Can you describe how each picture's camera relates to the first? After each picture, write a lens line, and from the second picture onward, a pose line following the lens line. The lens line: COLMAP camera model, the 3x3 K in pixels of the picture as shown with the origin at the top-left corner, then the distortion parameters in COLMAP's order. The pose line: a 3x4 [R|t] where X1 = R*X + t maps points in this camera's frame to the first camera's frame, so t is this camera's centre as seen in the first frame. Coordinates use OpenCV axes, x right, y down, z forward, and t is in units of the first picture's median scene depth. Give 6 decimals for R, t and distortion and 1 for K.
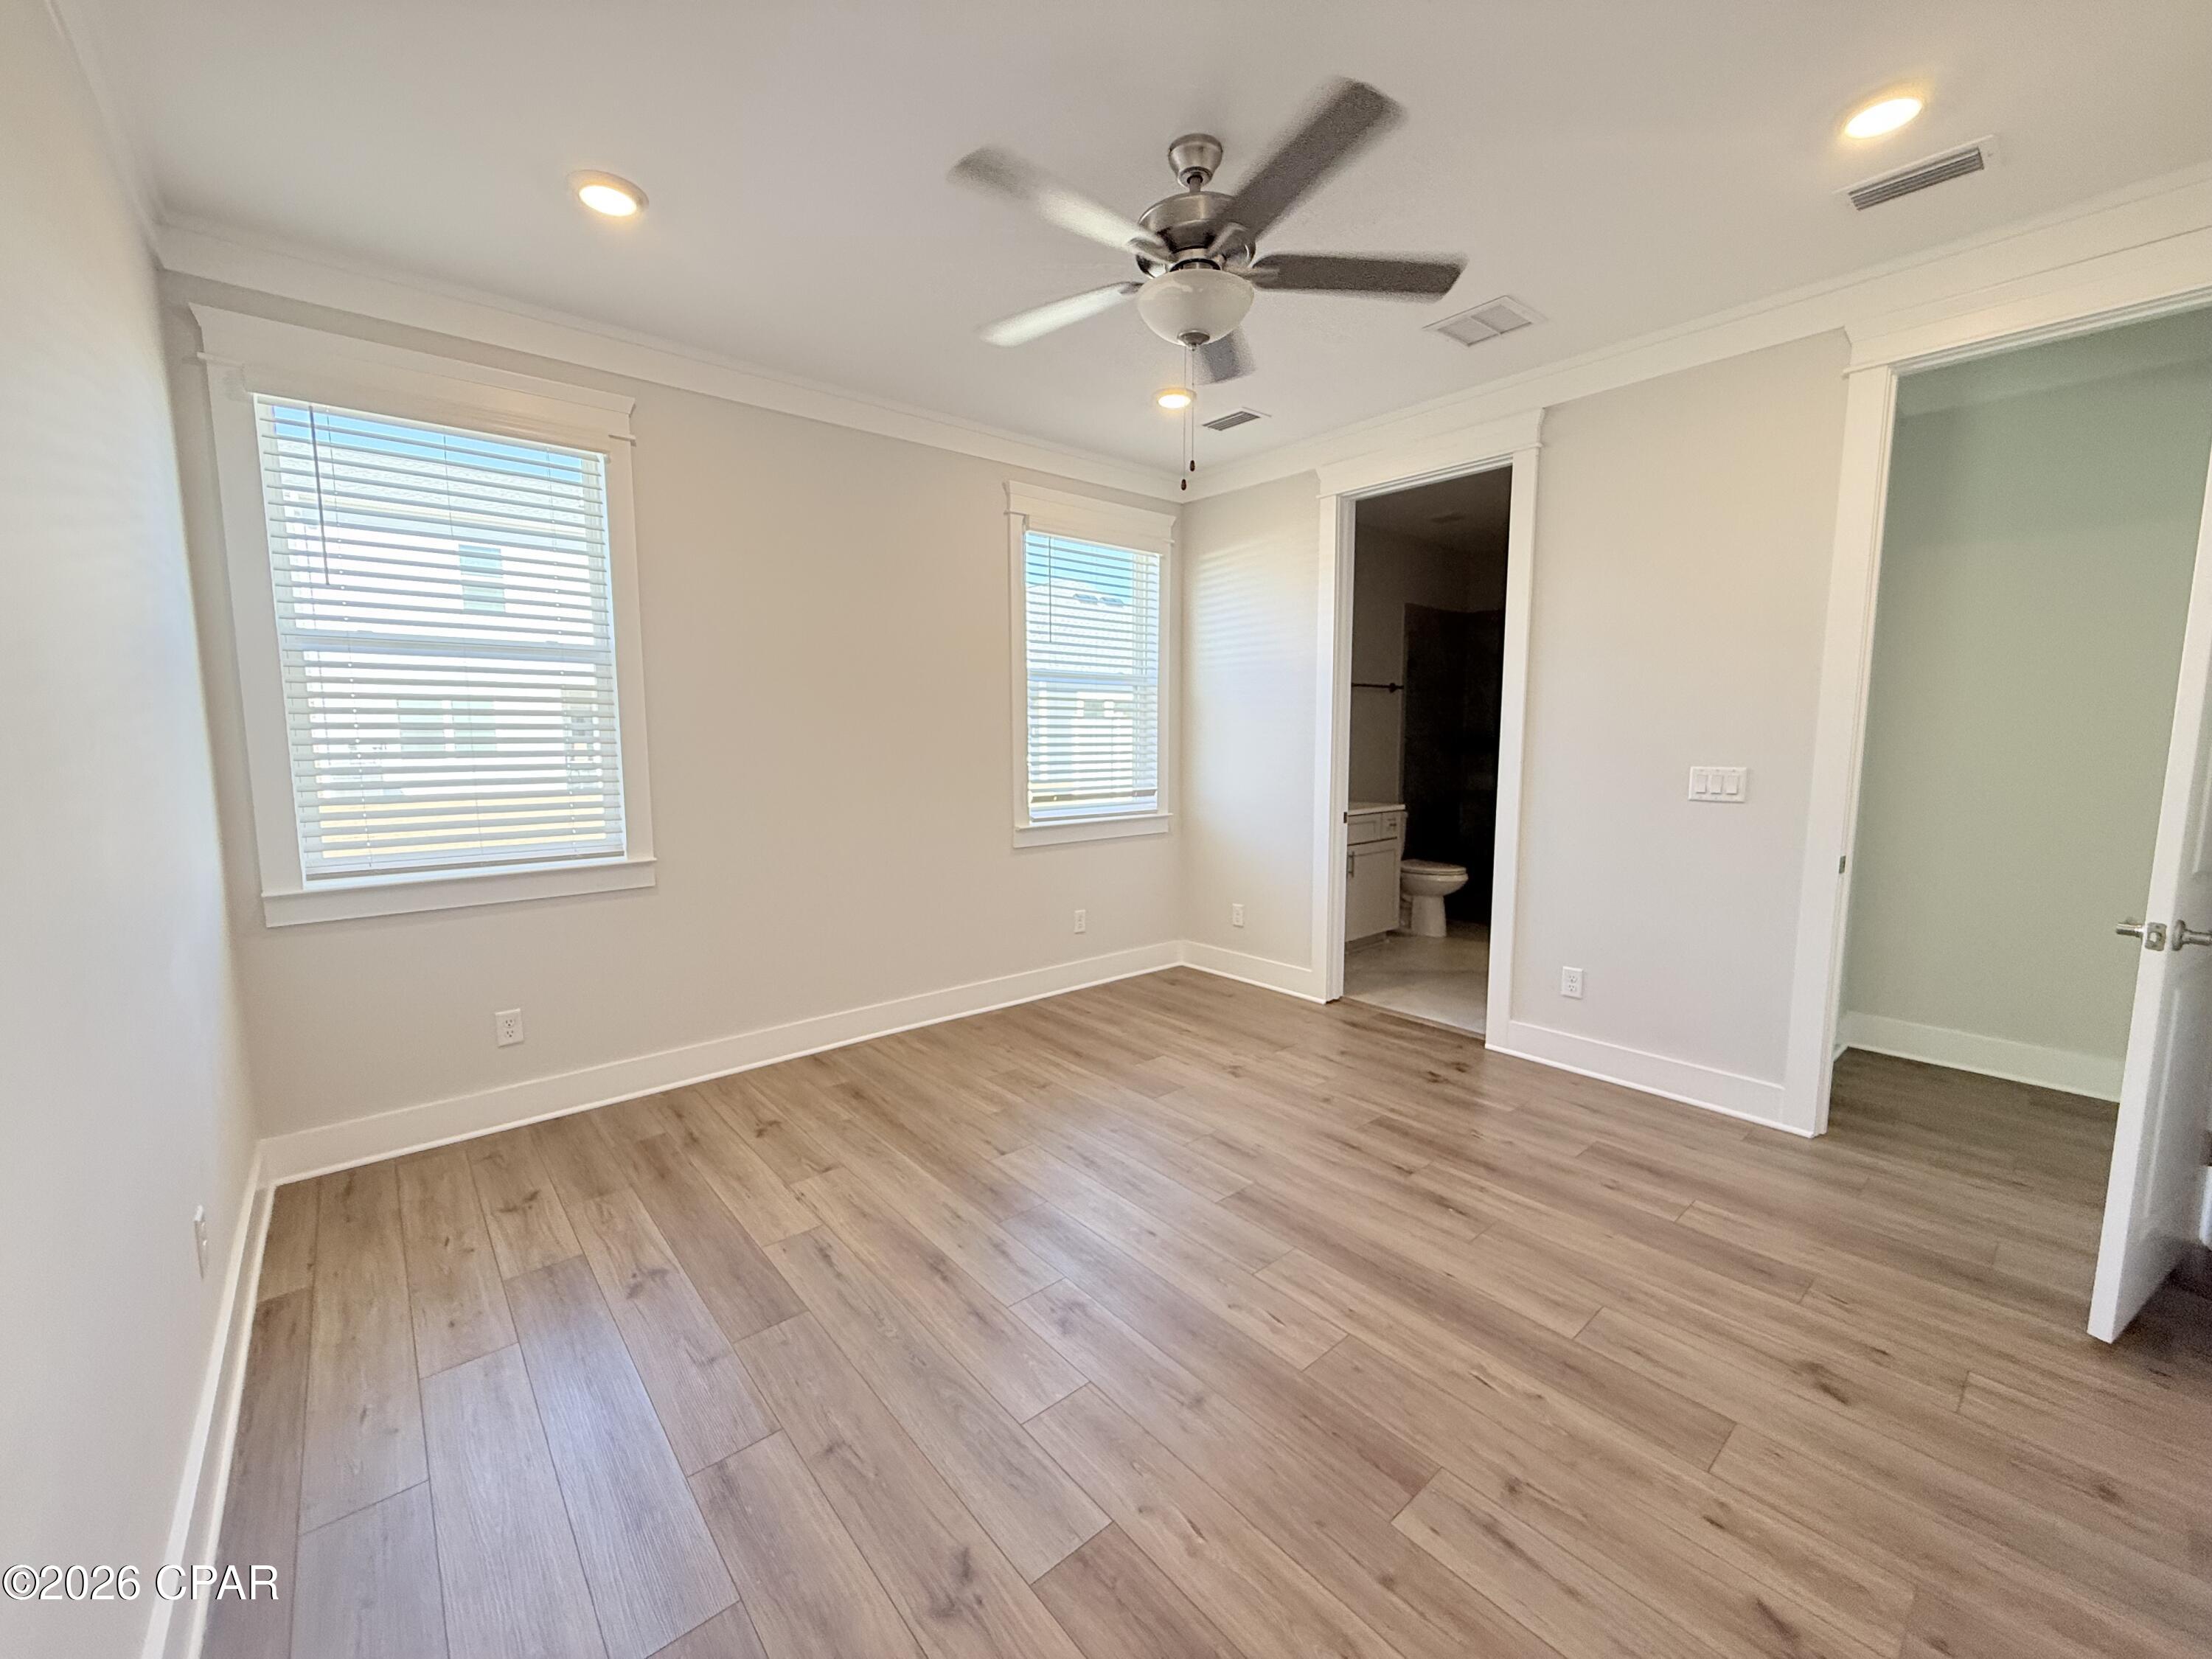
lens RADIAL K [[881.0, 0, 1101.0], [0, 881.0, 830.4], [0, 0, 1]] dist [-0.000996, 0.000052]
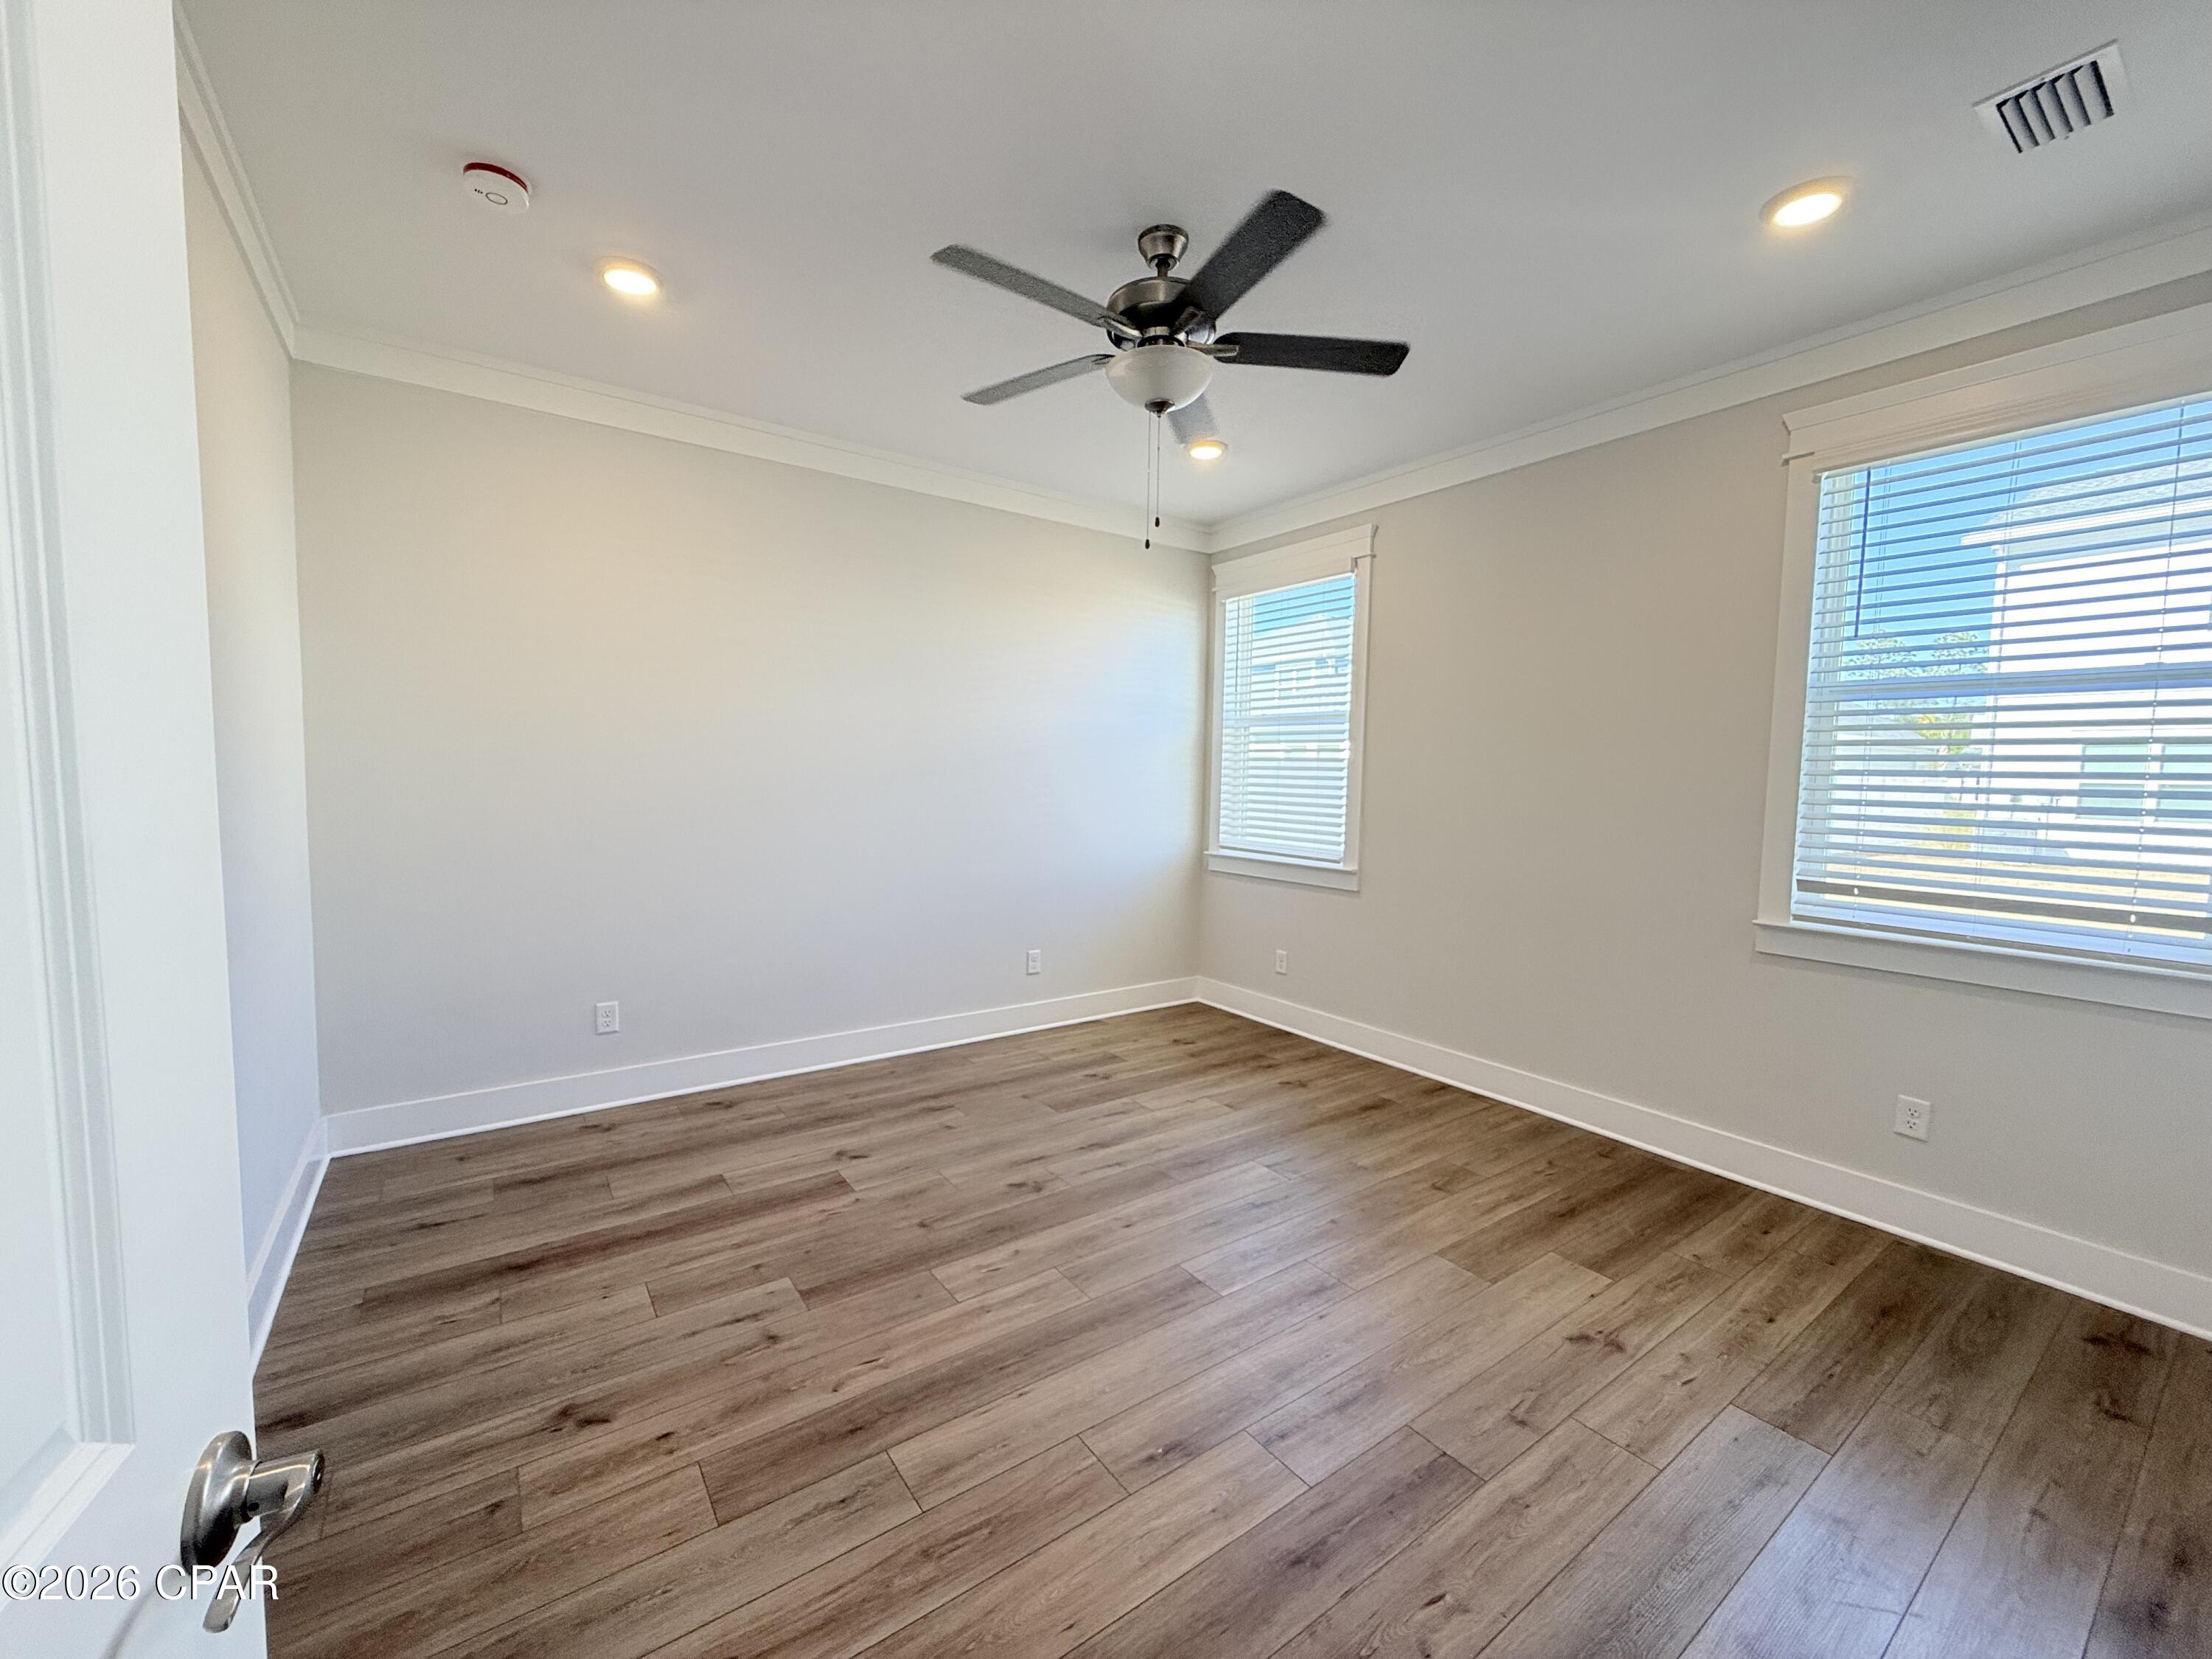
lens RADIAL K [[881.0, 0, 1101.0], [0, 881.0, 830.4], [0, 0, 1]] dist [-0.000996, 0.000052]
pose [[-0.088492, 0.066888, -0.993829, 1.011614], [-0.130002, 0.988433, 0.078100, -0.097300], [0.987557, 0.136111, -0.078772, 0.898017]]
